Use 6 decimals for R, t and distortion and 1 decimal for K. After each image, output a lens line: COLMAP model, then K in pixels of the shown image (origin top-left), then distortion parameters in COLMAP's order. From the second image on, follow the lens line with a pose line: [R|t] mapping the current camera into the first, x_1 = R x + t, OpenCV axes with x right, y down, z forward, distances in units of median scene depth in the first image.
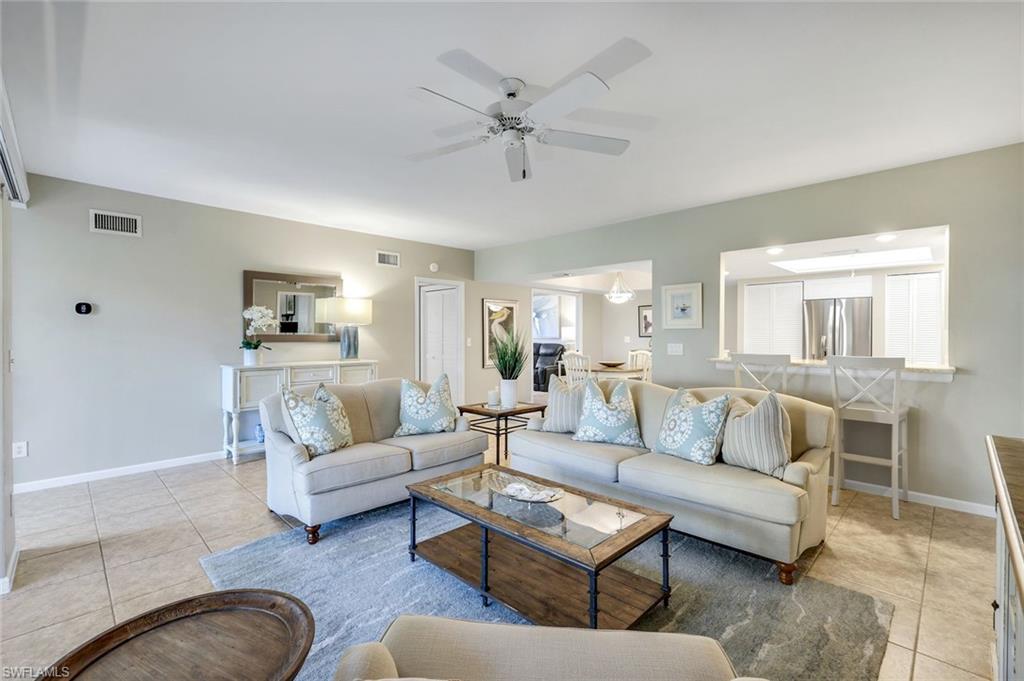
lens RADIAL K [[452.5, 0, 513.8], [0, 452.5, 335.4], [0, 0, 1]] dist [0.002932, 0.000209]
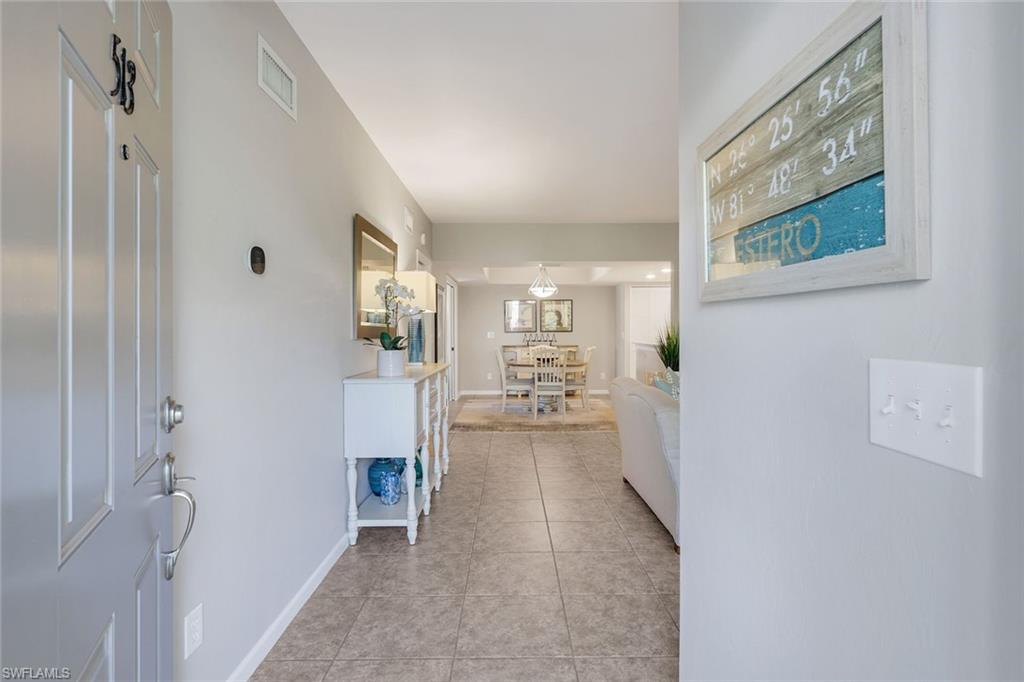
lens RADIAL K [[504.6, 0, 512.4], [0, 504.6, 326.7], [0, 0, 1]] dist [0.000747, 0.000027]
pose [[0.708885, 0.006512, 0.705294, -0.936210], [0.003004, 0.999920, -0.012251, 0.010893], [-0.705318, 0.010803, 0.708809, 0.415011]]
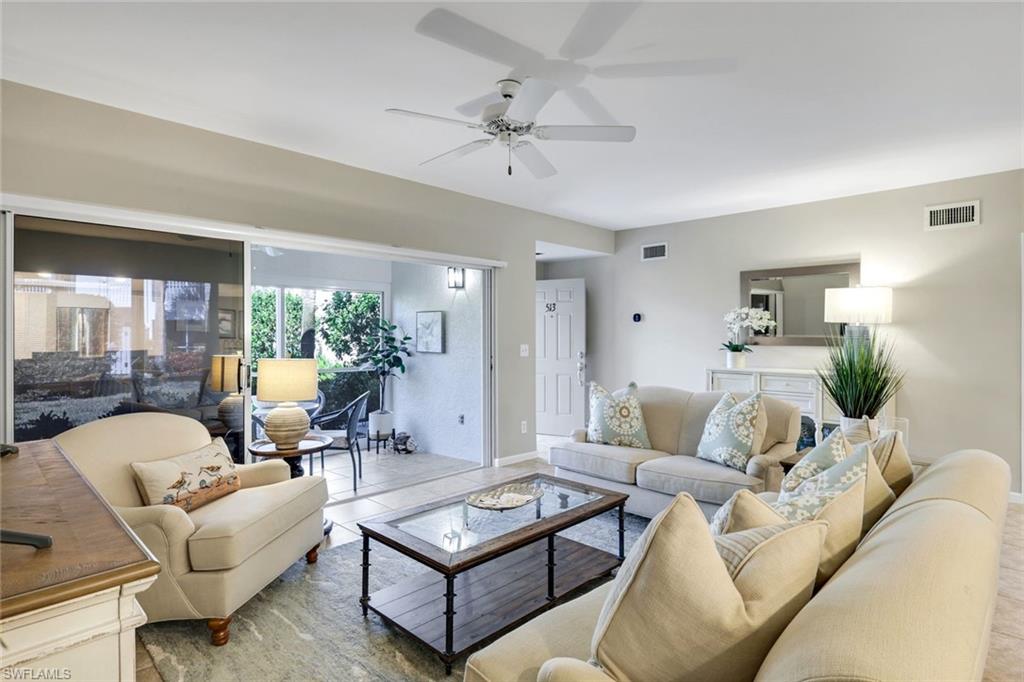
lens RADIAL K [[534.5, 0, 513.1], [0, 534.5, 340.6], [0, 0, 1]] dist [0.000135, -0.000295]
pose [[0.012112, 0.011450, -0.999861, 0.586343], [-0.004424, 0.999925, 0.011397, -0.004094], [0.999917, 0.004285, 0.012162, 0.502677]]
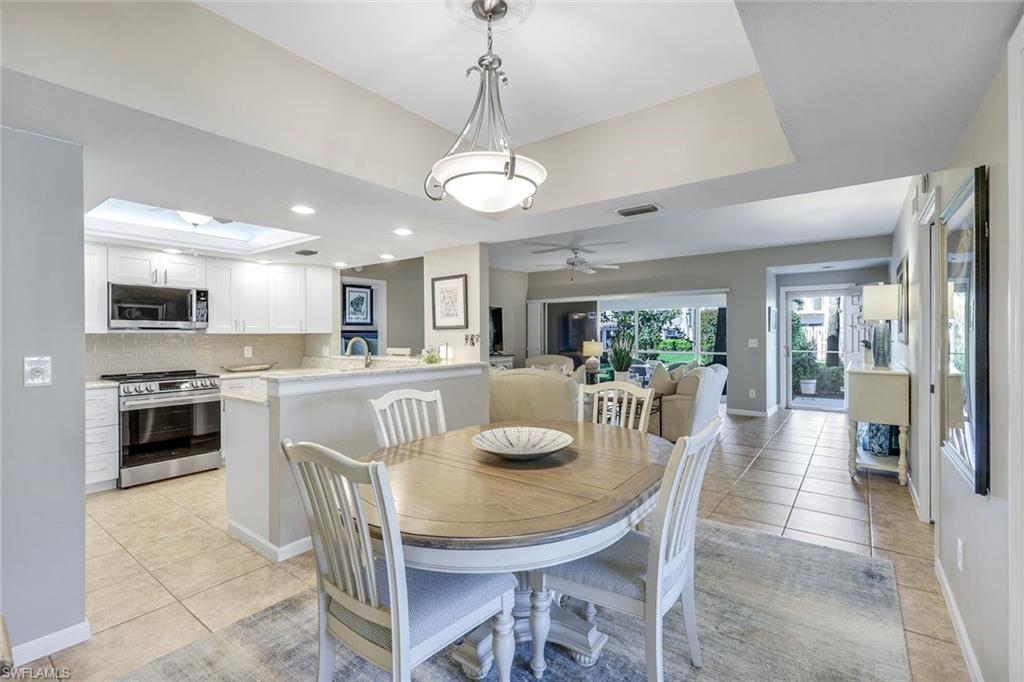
lens RADIAL K [[458.8, 0, 513.0], [0, 458.8, 335.1], [0, 0, 1]] dist [0.001353, -0.000006]
pose [[-0.991374, 0.006438, -0.130904, 0.397268], [0.005551, 0.999959, 0.007140, -0.010383], [0.130945, 0.006352, -0.991369, 1.961967]]
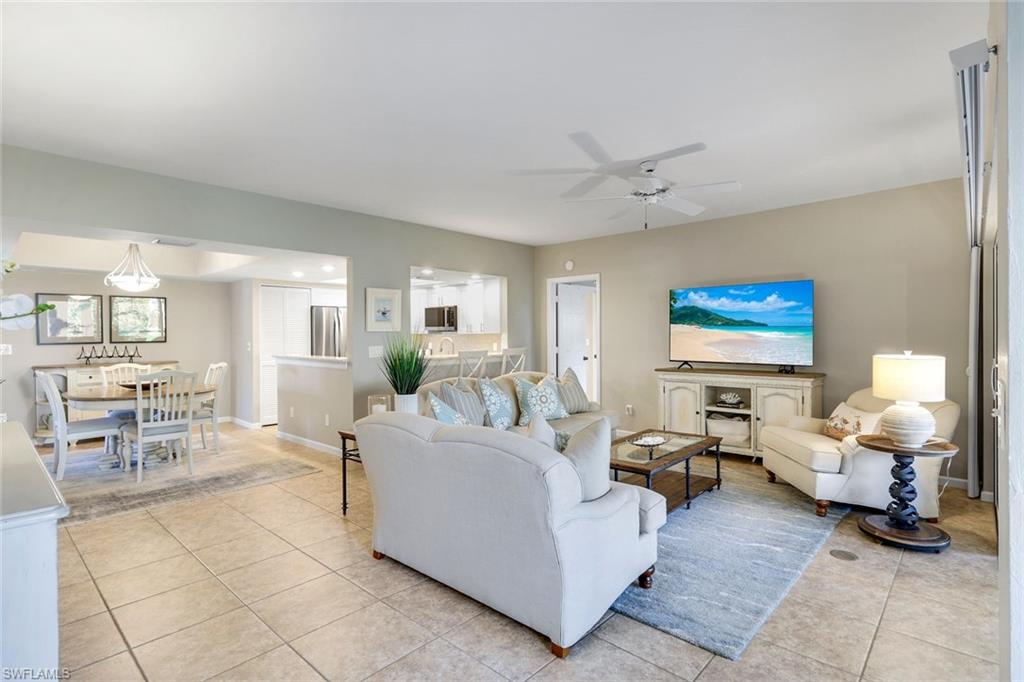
lens RADIAL K [[497.6, 0, 514.1], [0, 497.6, 339.6], [0, 0, 1]] dist [-0.002840, -0.000112]
pose [[-0.039212, -0.008805, 0.999192, -0.796707], [0.010270, 0.999905, 0.009214, -0.003970], [-0.999178, 0.010623, -0.039118, 0.755289]]
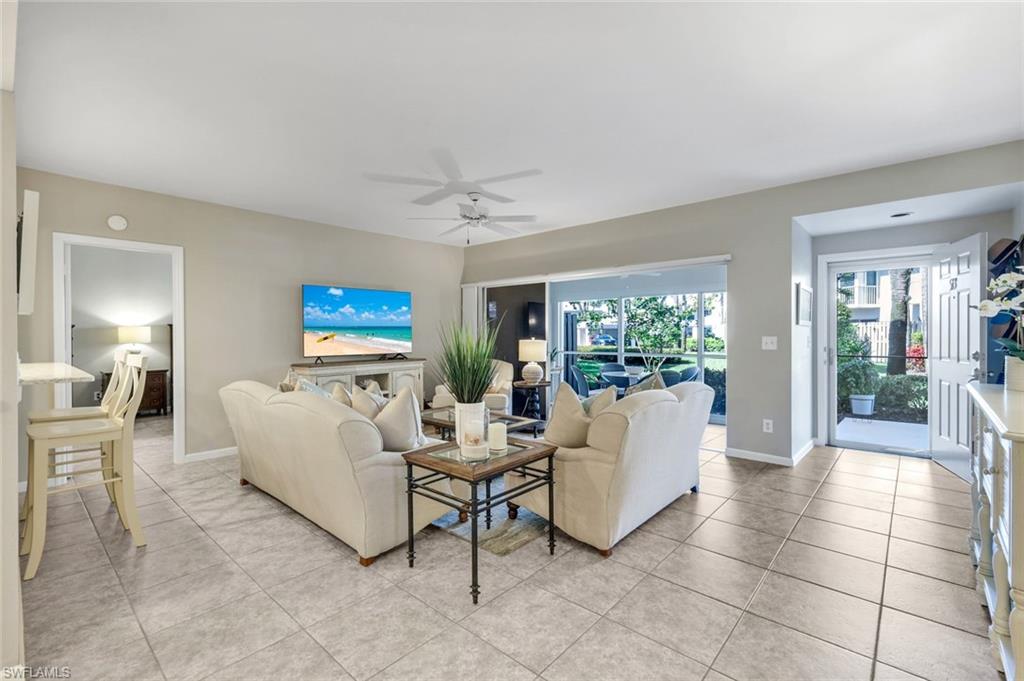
lens RADIAL K [[452.5, 0, 513.8], [0, 452.5, 335.4], [0, 0, 1]] dist [0.002932, 0.000209]
pose [[-0.998624, 0.007377, -0.051922, -0.033453], [0.006763, 0.999905, 0.011976, 0.001749], [0.052005, 0.011609, -0.998579, 1.437828]]
